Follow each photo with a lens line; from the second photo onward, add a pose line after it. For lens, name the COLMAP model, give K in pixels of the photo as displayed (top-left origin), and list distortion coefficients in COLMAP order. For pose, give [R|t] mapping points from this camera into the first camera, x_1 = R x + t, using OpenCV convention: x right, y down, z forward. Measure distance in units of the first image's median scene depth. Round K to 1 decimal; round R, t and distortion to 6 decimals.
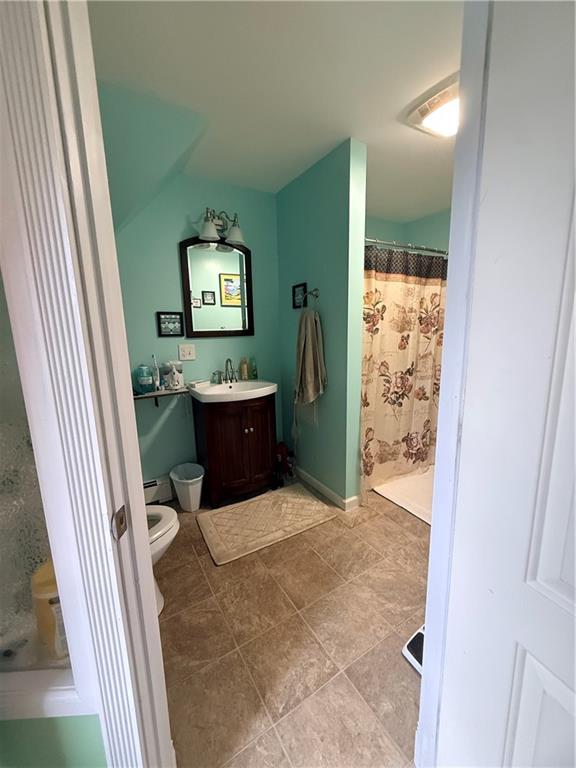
lens RADIAL K [[305.2, 0, 286.8], [0, 305.2, 385.0], [0, 0, 1]] dist [0.000669, -0.000082]
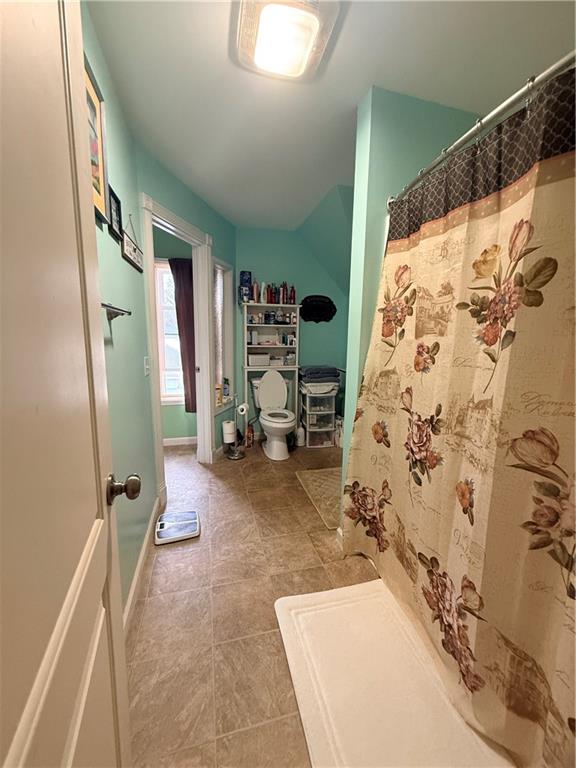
lens RADIAL K [[305.2, 0, 287.7], [0, 305.2, 383.5], [0, 0, 1]] dist [0.000669, -0.000082]
pose [[-0.291279, 0.170437, -0.941333, 0.911408], [-0.175230, 0.957847, 0.227649, -0.172047], [0.940453, 0.231259, -0.249135, 0.913971]]
